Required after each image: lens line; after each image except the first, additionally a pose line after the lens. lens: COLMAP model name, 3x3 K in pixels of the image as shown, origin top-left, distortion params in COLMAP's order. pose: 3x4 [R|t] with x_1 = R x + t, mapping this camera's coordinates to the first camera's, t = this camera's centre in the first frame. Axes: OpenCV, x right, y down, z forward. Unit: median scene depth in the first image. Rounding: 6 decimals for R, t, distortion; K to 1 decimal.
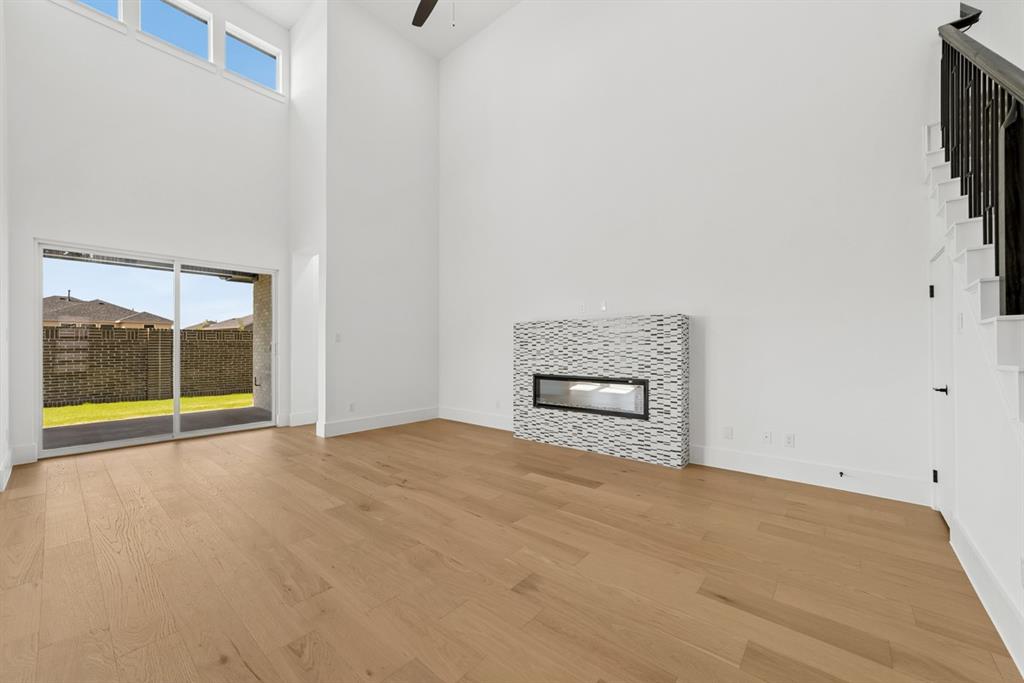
lens RADIAL K [[396.8, 0, 513.8], [0, 396.8, 345.1], [0, 0, 1]] dist [-0.009761, 0.005436]
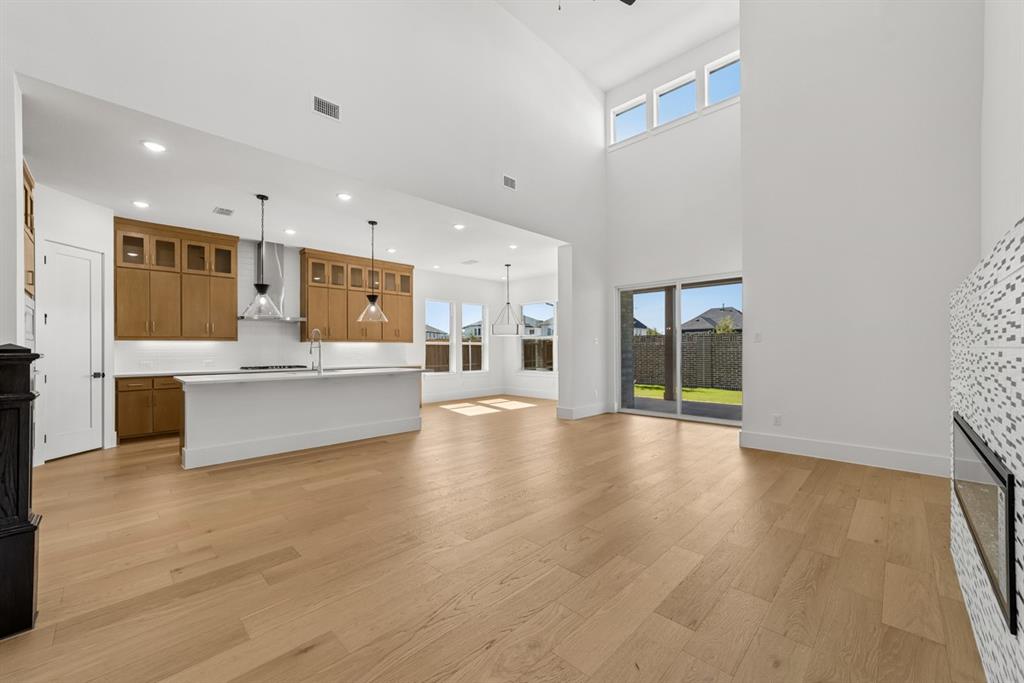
lens RADIAL K [[396.8, 0, 516.4], [0, 396.8, 344.7], [0, 0, 1]] dist [-0.009761, 0.005436]
pose [[-0.065917, -0.005961, -0.997807, 0.546035], [0.007970, 0.999947, -0.006500, -0.002468], [0.997793, -0.008381, -0.065866, 0.611208]]
